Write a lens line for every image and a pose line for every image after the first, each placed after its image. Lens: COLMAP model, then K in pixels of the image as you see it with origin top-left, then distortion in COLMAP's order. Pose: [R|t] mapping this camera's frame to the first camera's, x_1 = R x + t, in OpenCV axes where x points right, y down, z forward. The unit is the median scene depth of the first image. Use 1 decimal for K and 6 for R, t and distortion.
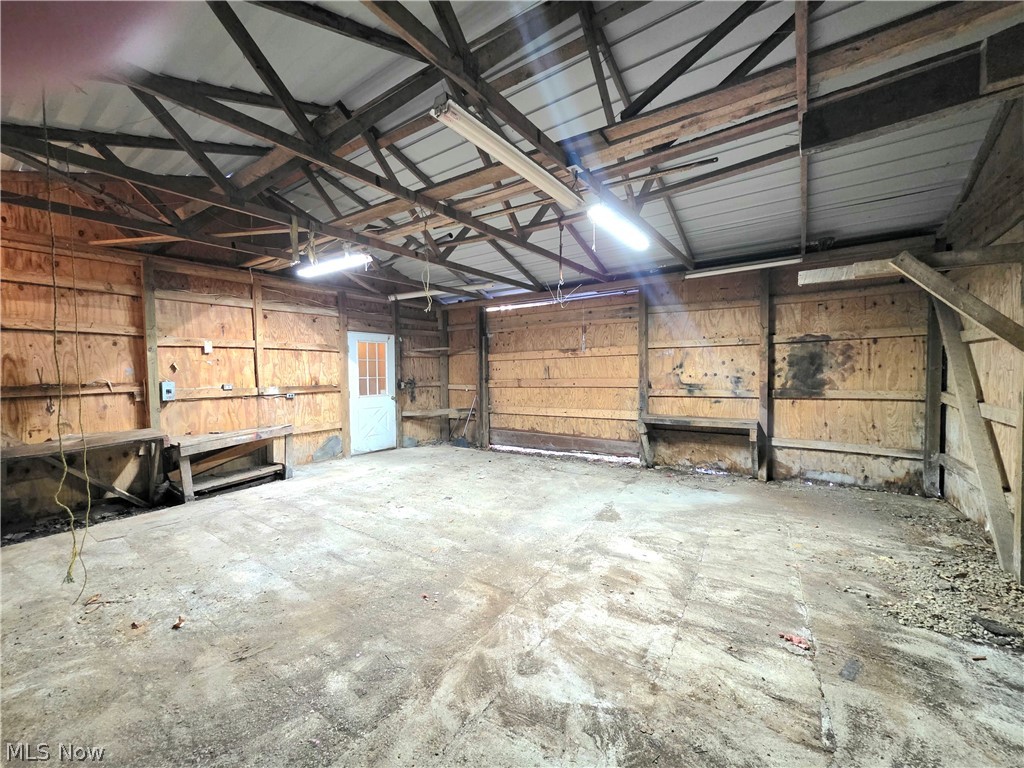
lens RADIAL K [[414.7, 0, 512.0], [0, 414.7, 384.0], [0, 0, 1]] dist [0.000237, 0.000371]
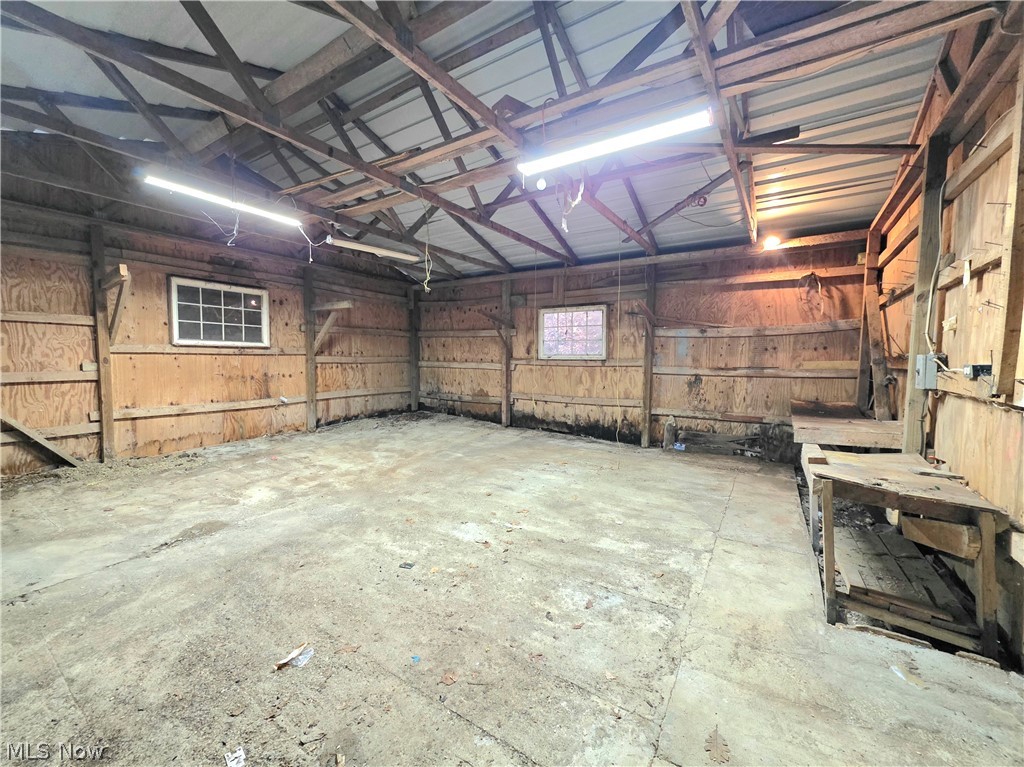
lens RADIAL K [[414.7, 0, 512.0], [0, 414.7, 383.5], [0, 0, 1]] dist [0.000237, 0.000371]
pose [[-0.999257, 0.006993, -0.037898, -0.369826], [0.003148, 0.994924, 0.100576, -0.032930], [0.038409, 0.100382, -0.994207, 2.060635]]
